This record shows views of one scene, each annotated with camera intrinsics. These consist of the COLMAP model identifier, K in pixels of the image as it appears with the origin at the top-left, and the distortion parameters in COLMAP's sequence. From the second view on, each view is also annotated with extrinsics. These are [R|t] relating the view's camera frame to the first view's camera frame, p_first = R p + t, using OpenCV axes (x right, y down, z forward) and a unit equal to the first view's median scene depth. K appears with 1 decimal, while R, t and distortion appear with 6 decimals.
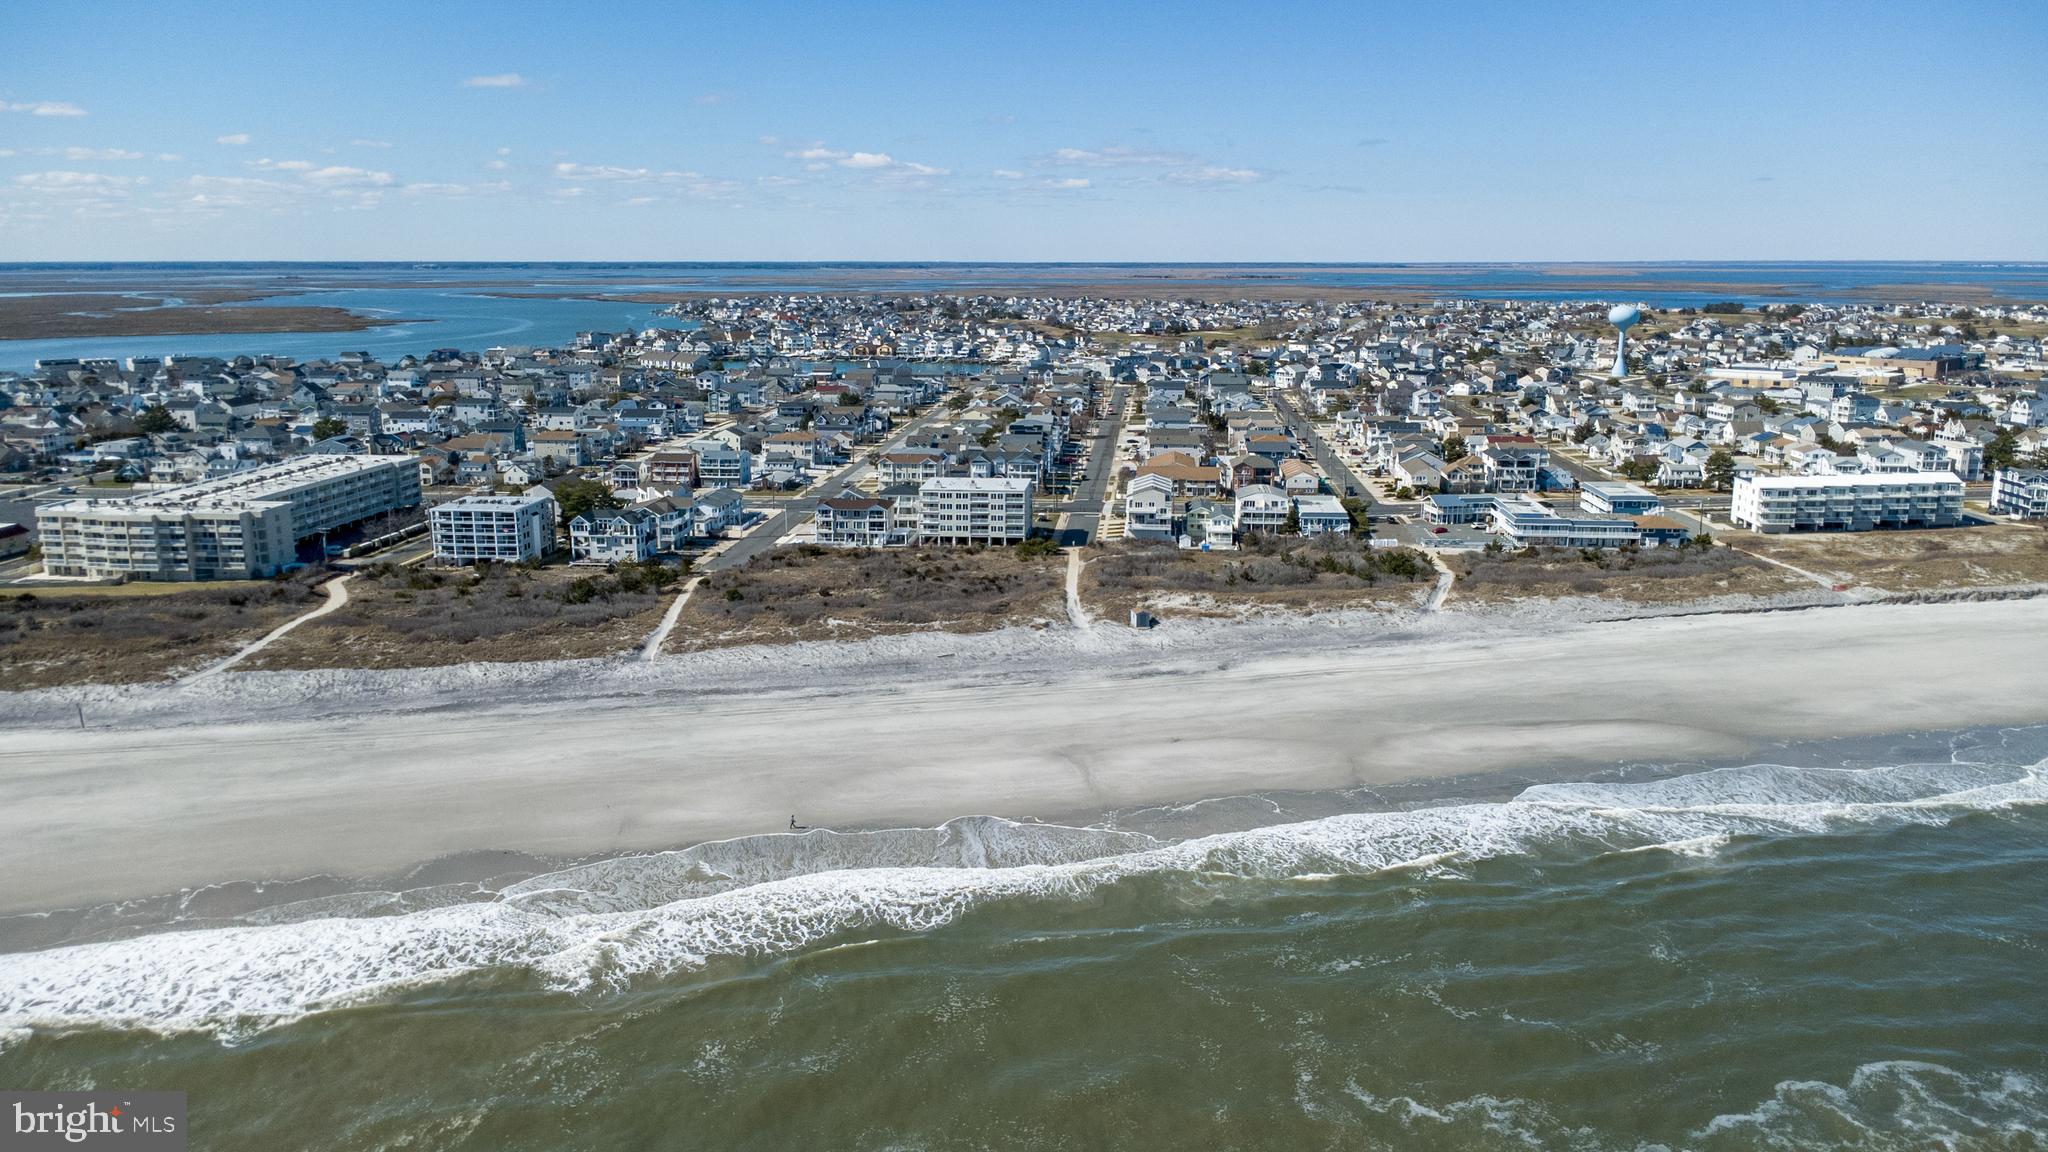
lens RADIAL K [[1489.6, 0, 1021.6], [0, 1489.6, 620.3], [0, 0, 1]] dist [0.004823, 0.001064]
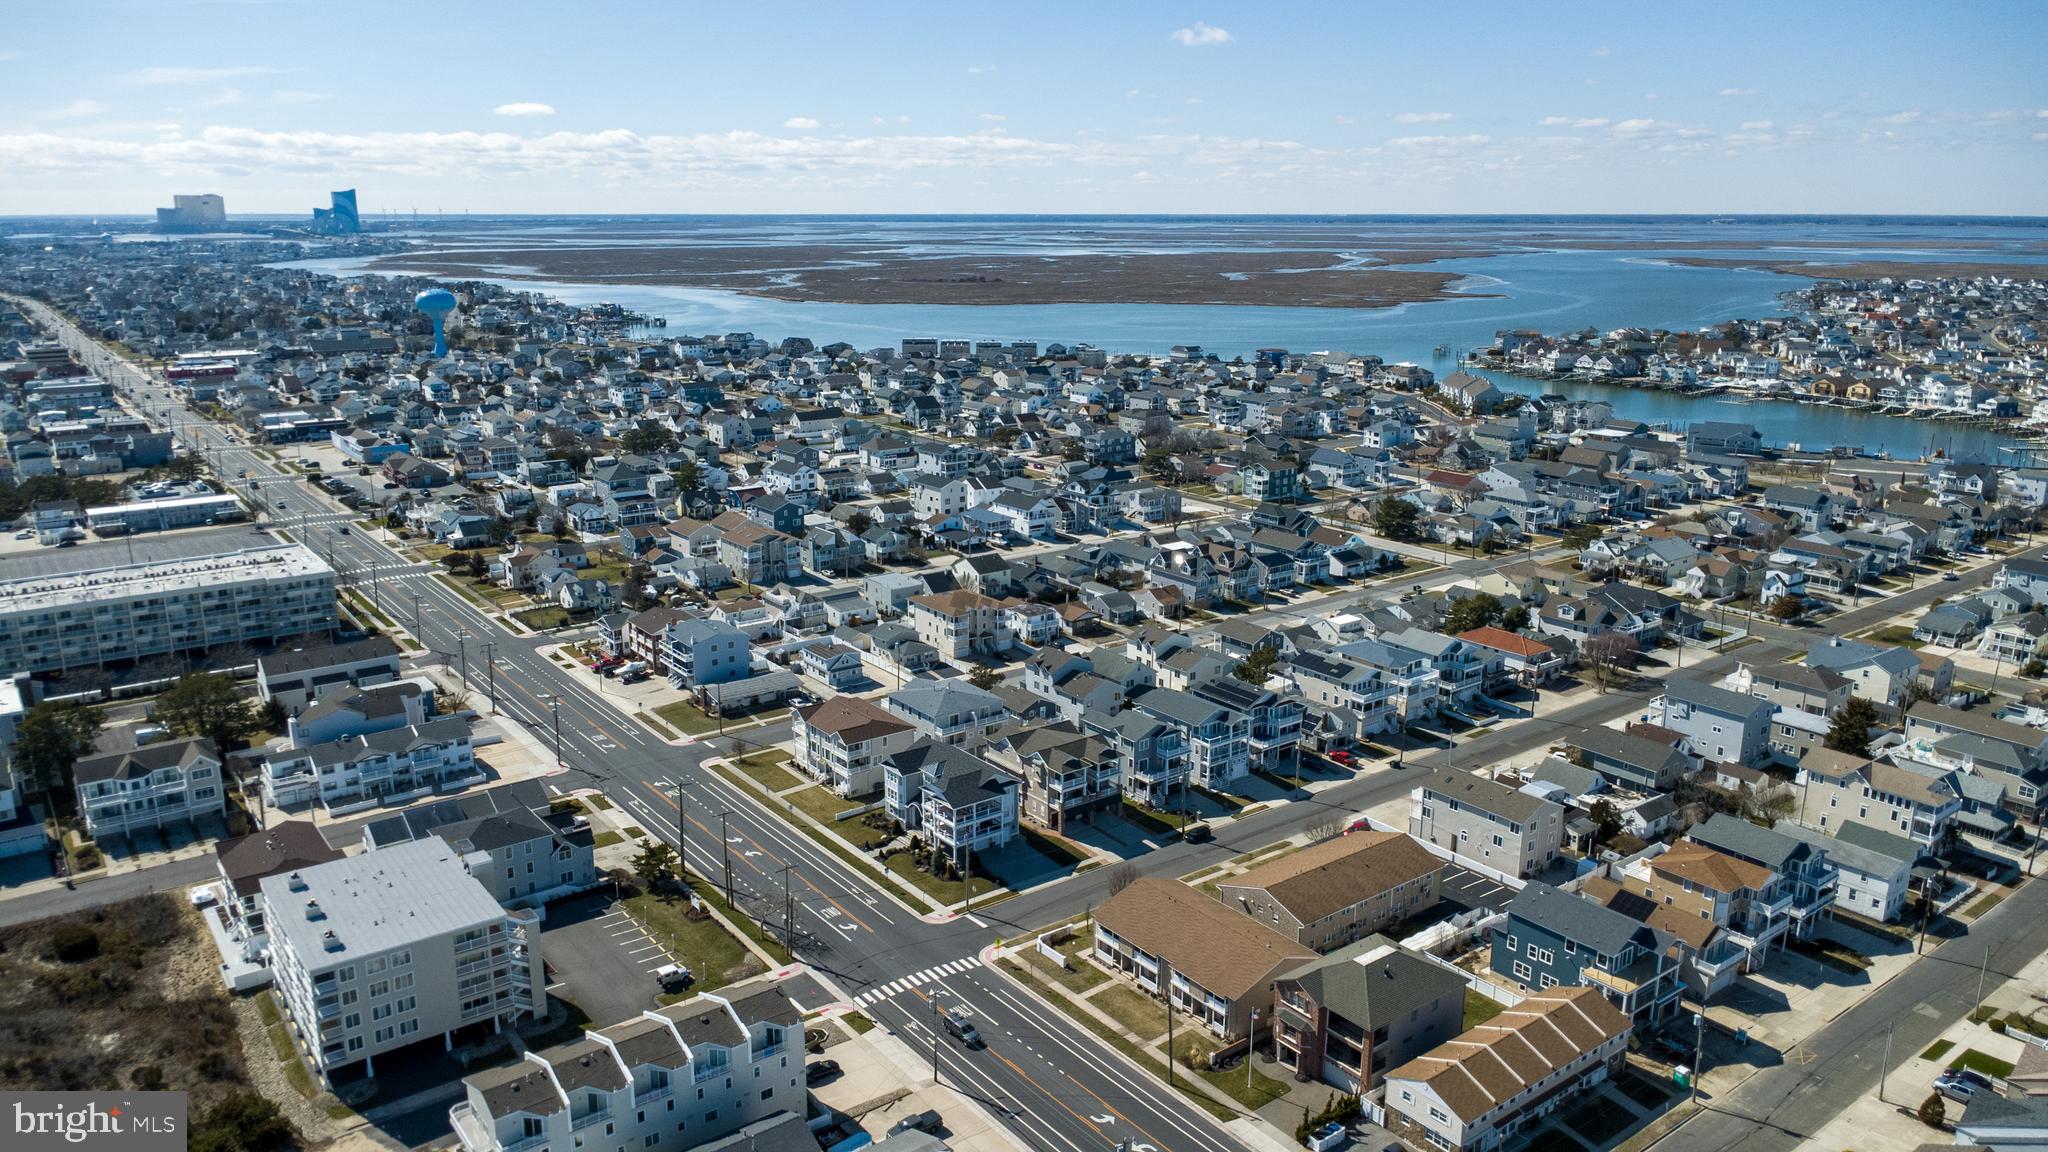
lens RADIAL K [[1438.4, 0, 1021.0], [0, 1438.4, 586.0], [0, 0, 1]] dist [0.021712, -0.033838]
pose [[0.671343, 0.188475, -0.716782, 0.211275], [-0.176206, 0.979984, 0.092647, -0.138257], [0.719896, 0.064103, 0.691115, 0.446036]]
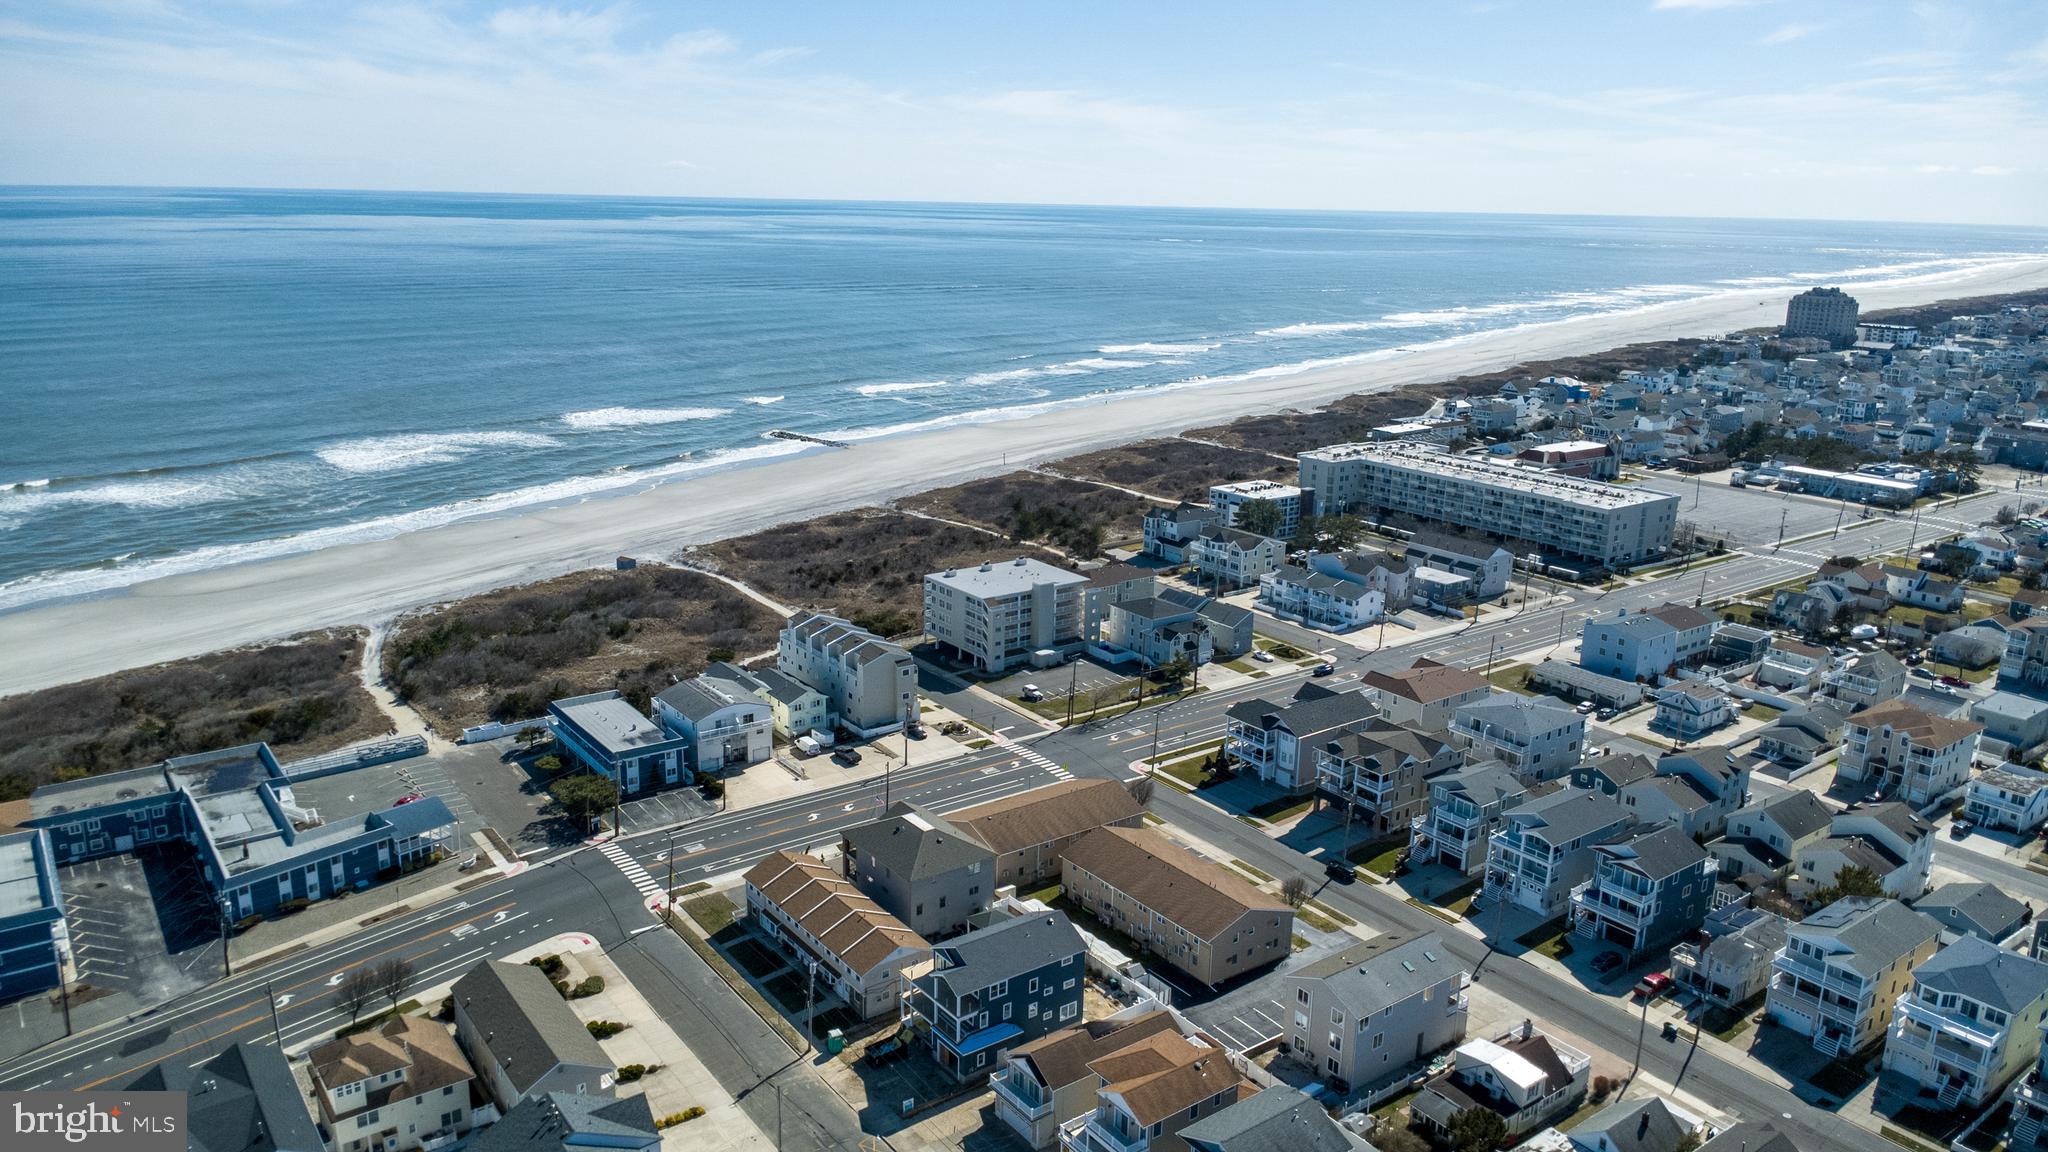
lens RADIAL K [[1438.4, 0, 1022.7], [0, 1438.4, 577.9], [0, 0, 1]] dist [0.021712, -0.033838]
pose [[-0.747037, 0.156917, -0.645997, 0.243893], [-0.174821, 0.891169, 0.418635, -0.220469], [0.641383, 0.425670, -0.638304, 0.799044]]
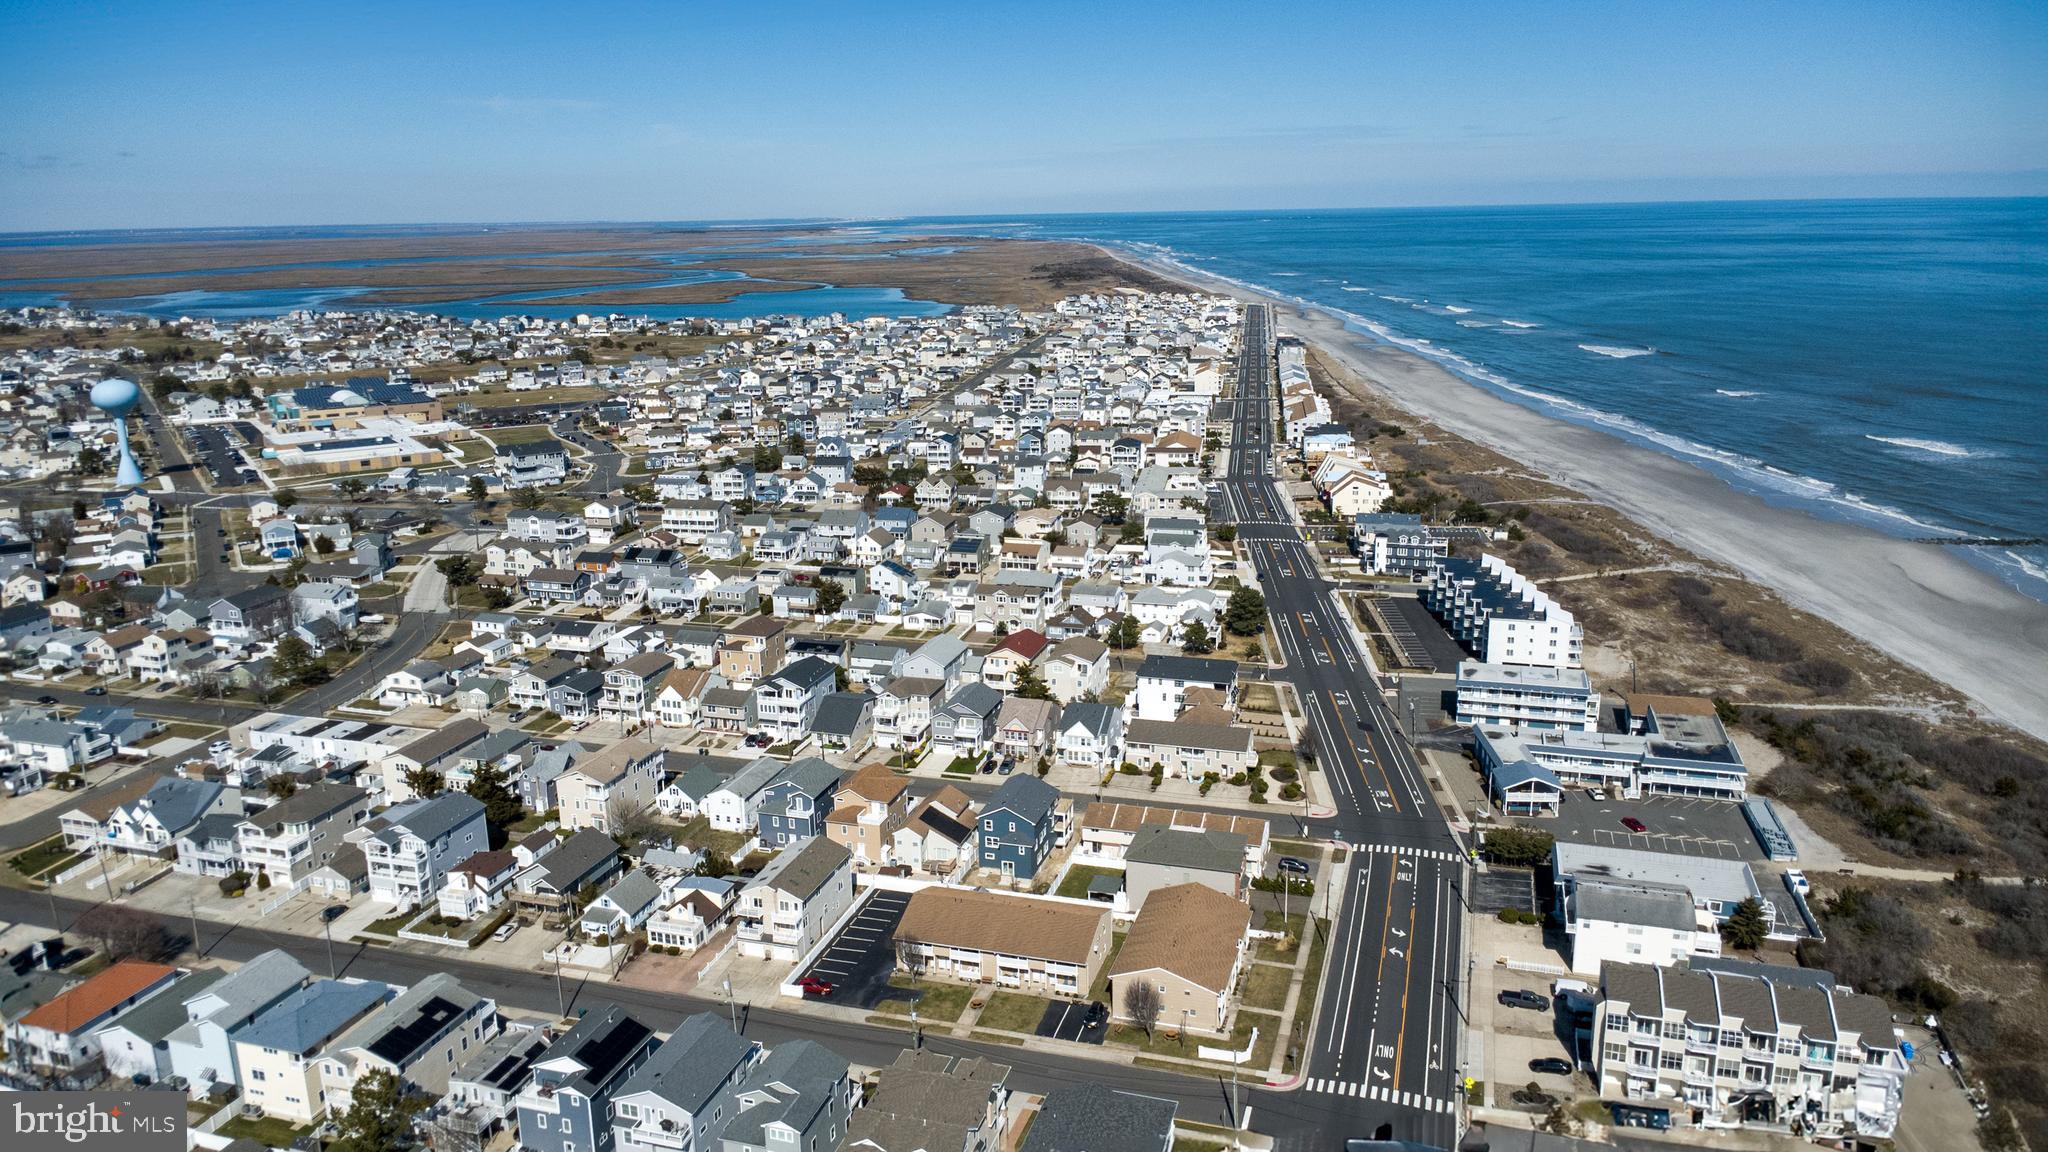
lens RADIAL K [[1438.4, 0, 1021.5], [0, 1438.4, 579.8], [0, 0, 1]] dist [0.021712, -0.033838]
pose [[0.209641, -0.248726, 0.945614, -0.185793], [0.248936, 0.948814, 0.194378, -0.190717], [-0.945559, 0.194648, 0.260827, 0.585142]]
